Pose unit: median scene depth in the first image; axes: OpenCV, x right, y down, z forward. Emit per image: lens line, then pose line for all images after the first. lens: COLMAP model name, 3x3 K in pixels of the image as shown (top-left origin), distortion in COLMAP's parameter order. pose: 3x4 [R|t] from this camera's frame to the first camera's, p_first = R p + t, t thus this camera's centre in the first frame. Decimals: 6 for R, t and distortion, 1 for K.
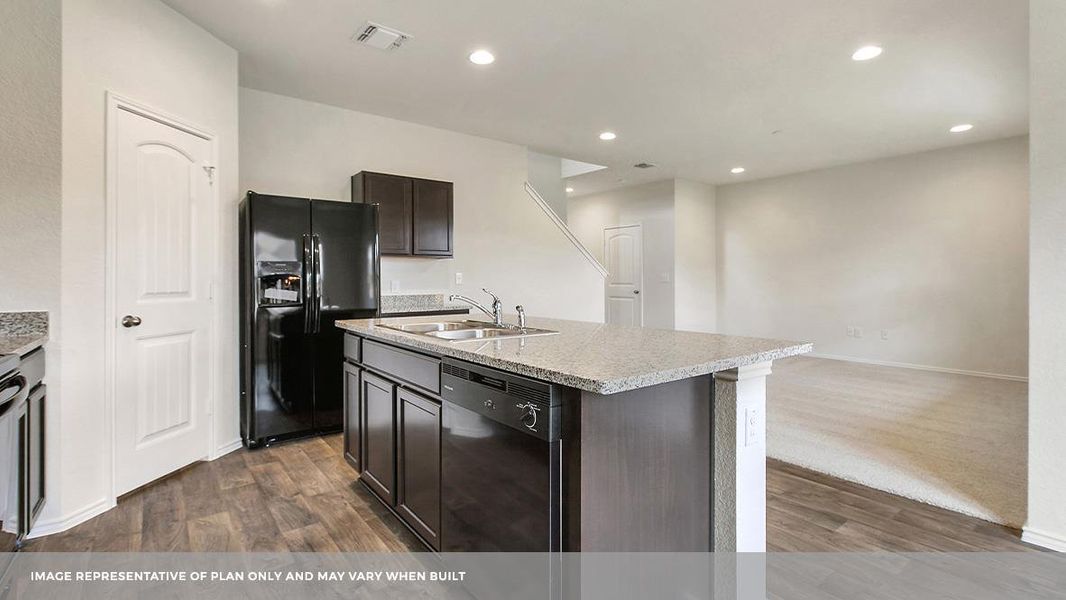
lens RADIAL K [[484.8, 0, 531.3], [0, 484.8, 278.8], [0, 0, 1]] dist [0.001684, -0.000304]
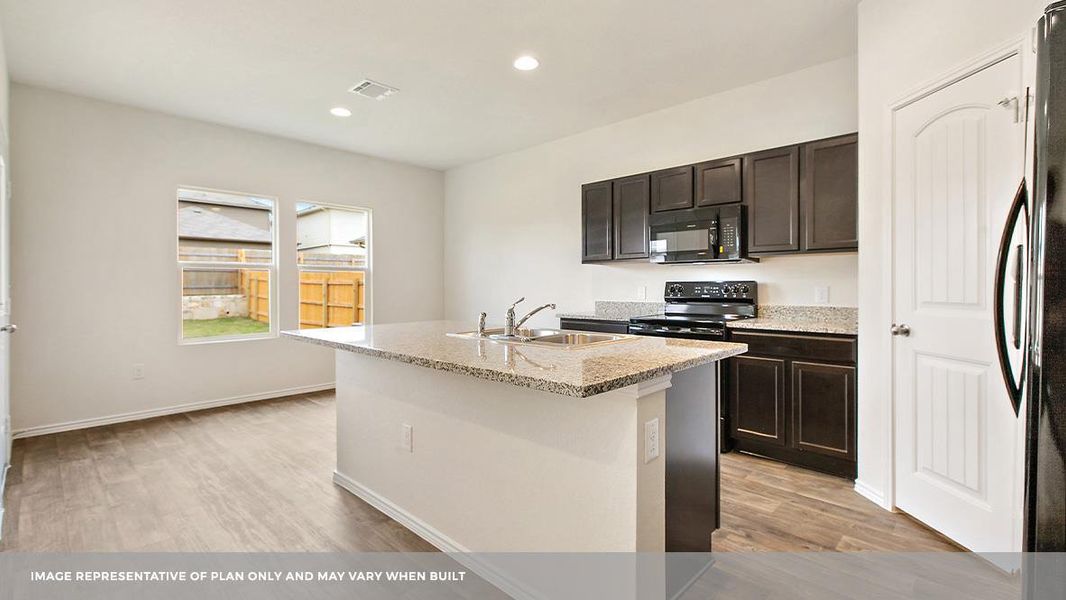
lens RADIAL K [[484.8, 0, 531.3], [0, 484.8, 278.8], [0, 0, 1]] dist [0.001684, -0.000304]
pose [[-0.990735, 0.005185, -0.135713, 0.013901], [0.007101, 0.999882, -0.013637, -0.005022], [0.135626, -0.014475, -0.990654, 1.674457]]
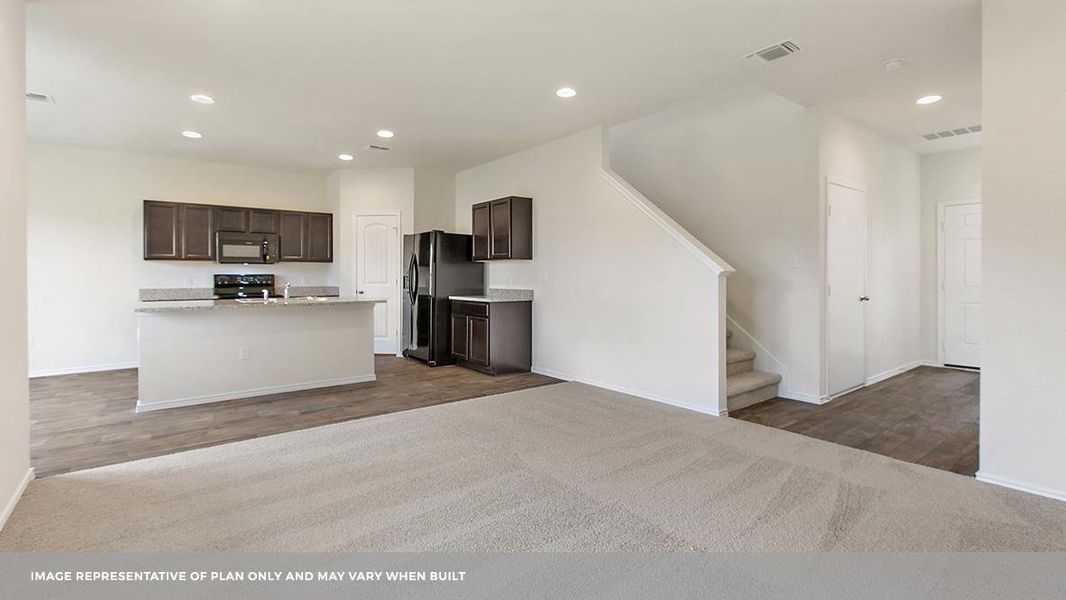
lens RADIAL K [[484.8, 0, 531.3], [0, 484.8, 278.8], [0, 0, 1]] dist [0.001684, -0.000304]
pose [[0.005981, 0.012158, -0.999908, 1.765435], [0.002166, 0.999924, 0.012172, -0.016934], [0.999980, -0.002238, 0.005954, 1.774457]]
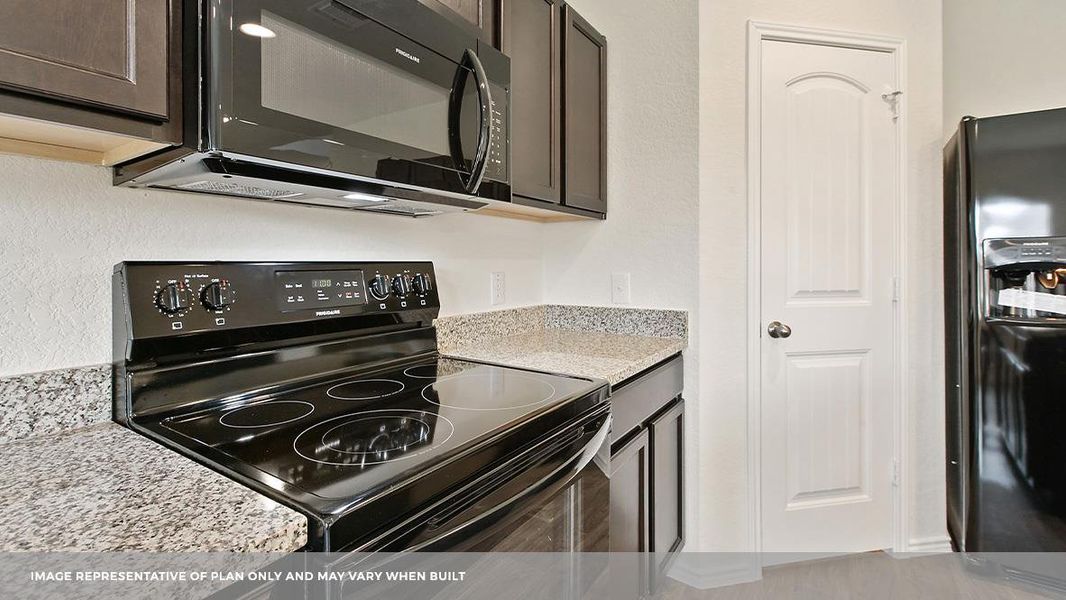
lens RADIAL K [[479.5, 0, 533.6], [0, 479.5, 261.7], [0, 0, 1]] dist [-0.000486, 0.000121]
pose [[0.325142, -0.002699, -0.945661, -0.245009], [0.001950, 0.999996, -0.002184, -0.012032], [0.945663, -0.001134, 0.325146, 0.385873]]
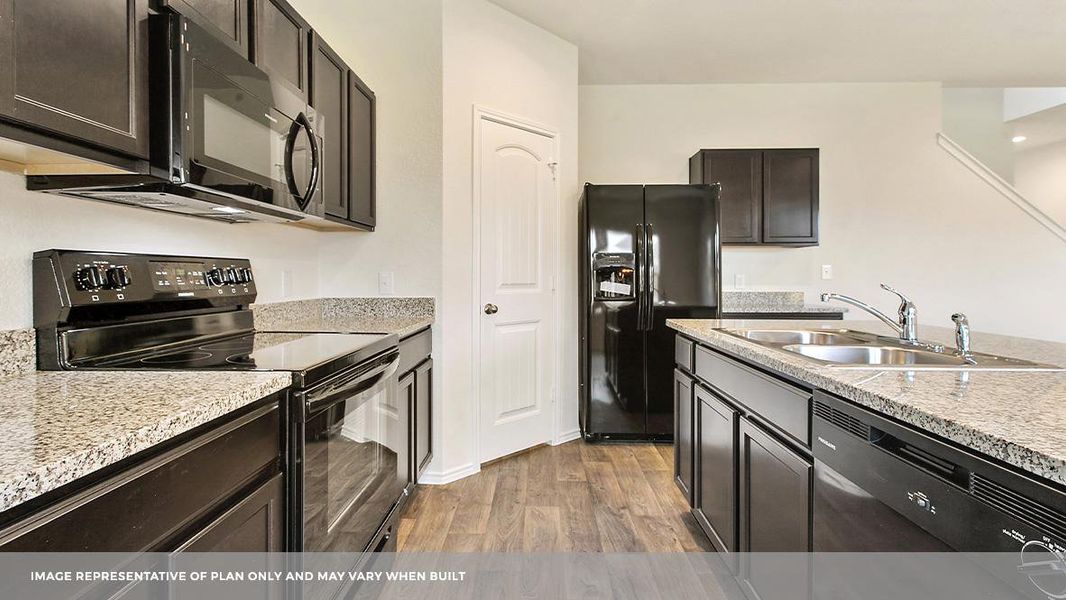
lens RADIAL K [[484.8, 0, 531.3], [0, 484.8, 278.8], [0, 0, 1]] dist [0.001684, -0.000304]
pose [[0.776760, 0.007713, -0.629749, -0.046905], [-0.001948, 0.999950, 0.009844, 0.006473], [0.629793, -0.006419, 0.776736, 0.177037]]
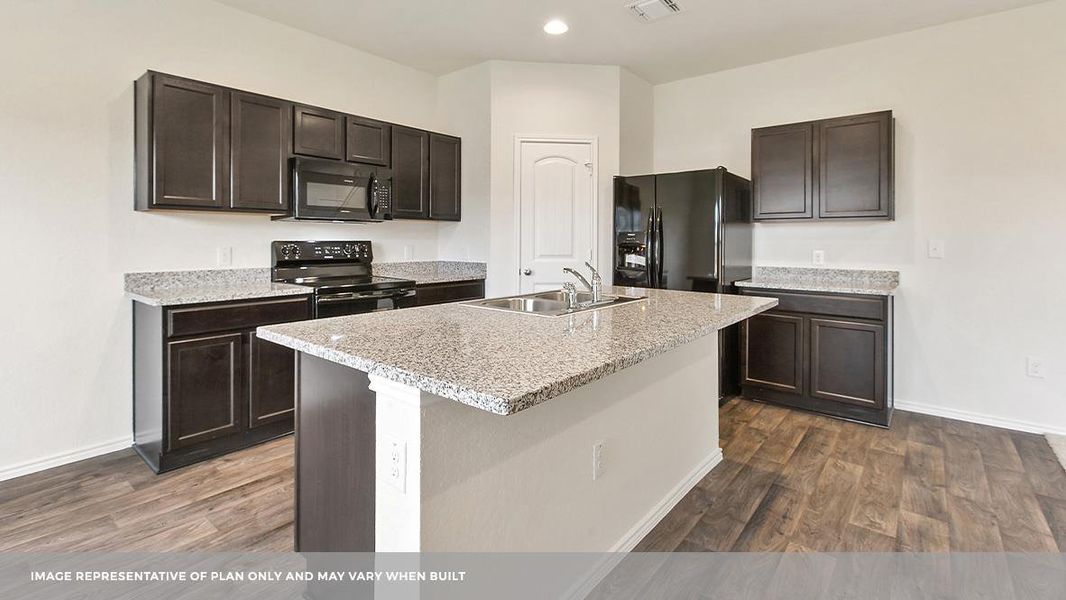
lens RADIAL K [[489.2, 0, 531.0], [0, 489.2, 227.7], [0, 0, 1]] dist [0.000906, -0.000077]
pose [[0.212935, -0.018688, -0.976888, 0.697757], [-0.004581, 0.999787, -0.020124, -0.024523], [0.977056, 0.008761, 0.212804, 0.600337]]
